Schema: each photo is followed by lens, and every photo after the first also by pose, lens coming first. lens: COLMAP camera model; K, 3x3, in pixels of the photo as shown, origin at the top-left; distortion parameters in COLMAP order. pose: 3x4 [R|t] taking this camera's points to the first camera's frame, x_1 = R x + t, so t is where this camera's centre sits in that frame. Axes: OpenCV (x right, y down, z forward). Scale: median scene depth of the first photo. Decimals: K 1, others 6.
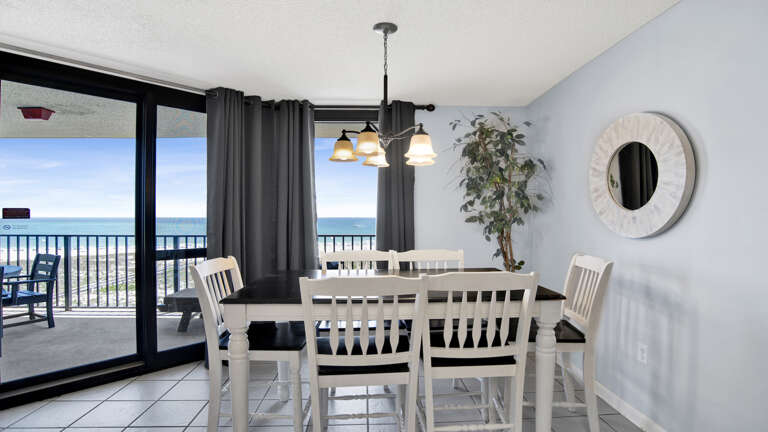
lens RADIAL K [[405.4, 0, 387.0], [0, 405.4, 214.8], [0, 0, 1]] dist [-0.069899, 0.035630]
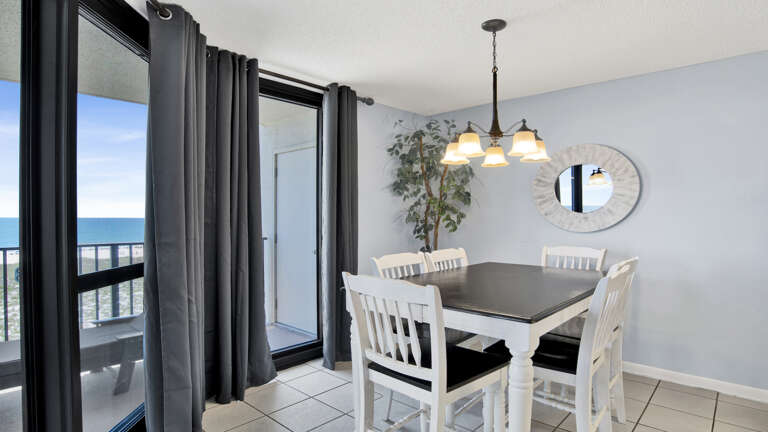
lens RADIAL K [[405.4, 0, 387.0], [0, 405.4, 214.8], [0, 0, 1]] dist [-0.069899, 0.035630]
pose [[0.726492, 0.013401, 0.687044, -0.736955], [-0.013582, 0.999895, -0.005141, 0.011163], [-0.687041, -0.005596, 0.726597, 0.386325]]
